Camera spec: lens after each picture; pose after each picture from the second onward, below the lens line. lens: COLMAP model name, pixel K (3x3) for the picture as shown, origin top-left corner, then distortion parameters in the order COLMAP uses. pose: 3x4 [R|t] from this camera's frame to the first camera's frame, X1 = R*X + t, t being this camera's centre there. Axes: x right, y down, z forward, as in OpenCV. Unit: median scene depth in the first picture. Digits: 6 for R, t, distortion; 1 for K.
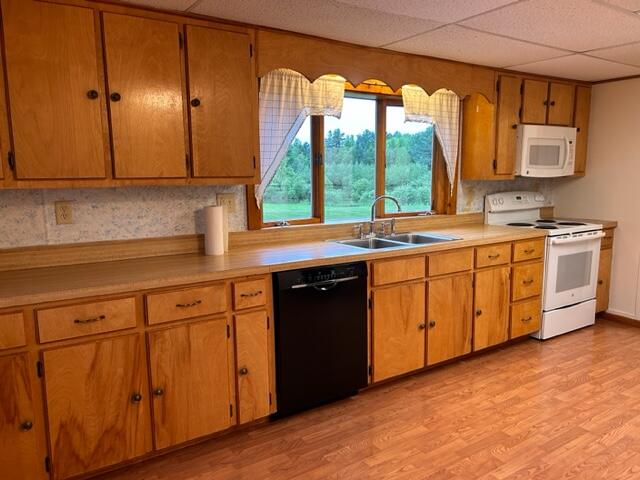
lens RADIAL K [[484.0, 0, 317.8], [0, 484.0, 245.7], [0, 0, 1]] dist [0.042788, -0.040781]
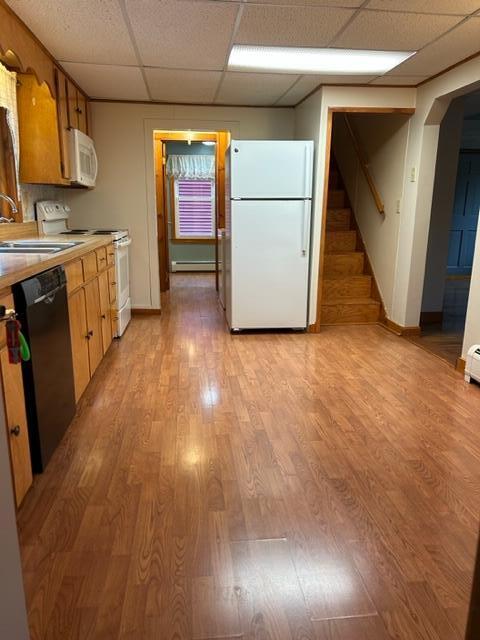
lens RADIAL K [[484.0, 0, 241.7], [0, 484.0, 319.6], [0, 0, 1]] dist [0.042788, -0.040781]
pose [[0.451491, -0.185994, 0.872675, -0.489183], [0.121055, 0.981759, 0.146614, 0.039129], [-0.884026, 0.039447, 0.465771, 0.341261]]
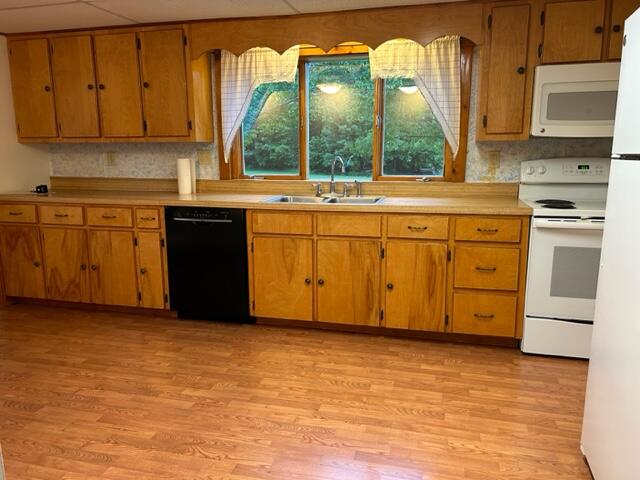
lens RADIAL K [[484.0, 0, 319.8], [0, 484.0, 239.0], [0, 0, 1]] dist [0.042788, -0.040781]
pose [[0.672458, 0.140747, -0.726629, 1.060929], [-0.110252, 0.989848, 0.089700, -0.021012], [0.731878, 0.019793, 0.681149, 0.336660]]
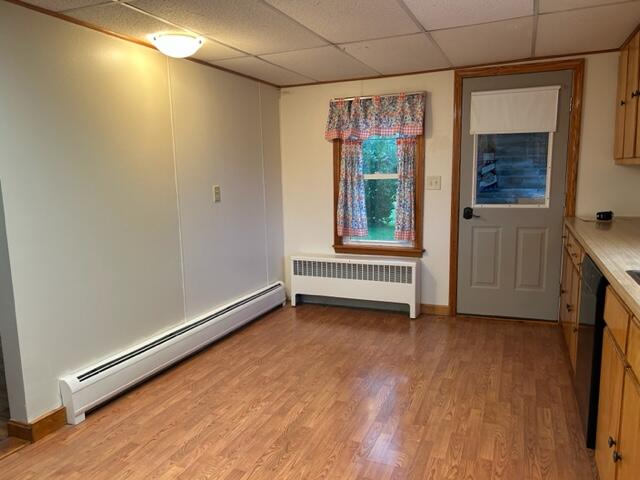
lens RADIAL K [[484.0, 0, 314.9], [0, 484.0, 238.1], [0, 0, 1]] dist [0.042788, -0.040781]
pose [[-0.829155, 0.101403, -0.549745, 0.815276], [-0.052758, 0.964826, 0.257540, -0.177723], [0.556524, 0.242544, -0.794641, 1.293813]]
